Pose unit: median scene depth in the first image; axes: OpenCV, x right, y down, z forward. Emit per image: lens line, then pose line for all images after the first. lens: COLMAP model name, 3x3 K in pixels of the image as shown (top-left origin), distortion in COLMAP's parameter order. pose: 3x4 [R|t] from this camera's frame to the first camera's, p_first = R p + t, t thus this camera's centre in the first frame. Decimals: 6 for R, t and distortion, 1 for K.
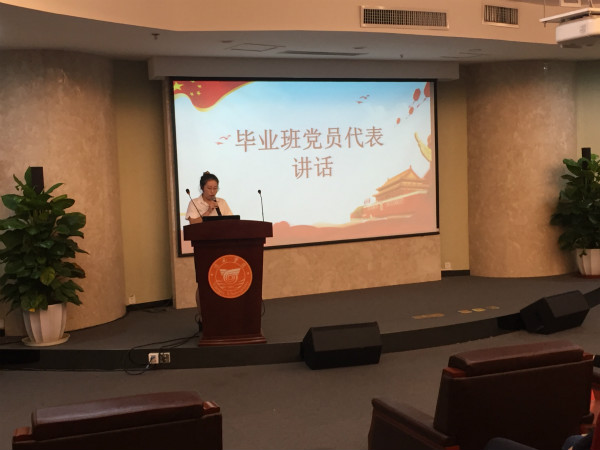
lens RADIAL K [[835.4, 0, 298.0], [0, 835.4, 226.0], [0, 0, 1]] dist [0.060499, 0.000000]
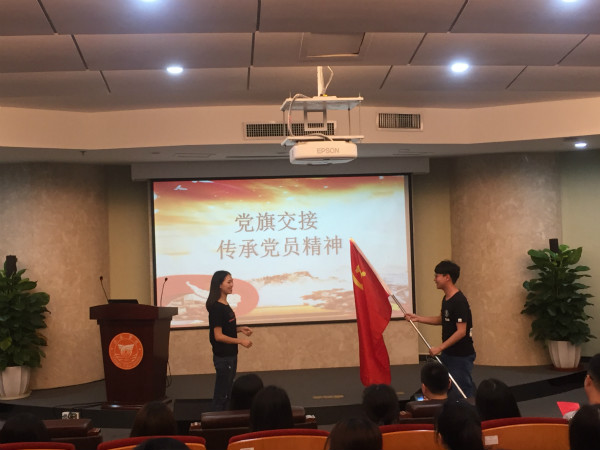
lens RADIAL K [[835.4, 0, 300.7], [0, 835.4, 223.1], [0, 0, 1]] dist [0.060499, 0.000000]
pose [[0.945315, 0.002700, -0.326148, 0.398785], [-0.029430, 0.996593, -0.077051, -0.026833], [0.324829, 0.082436, 0.942173, -0.043128]]
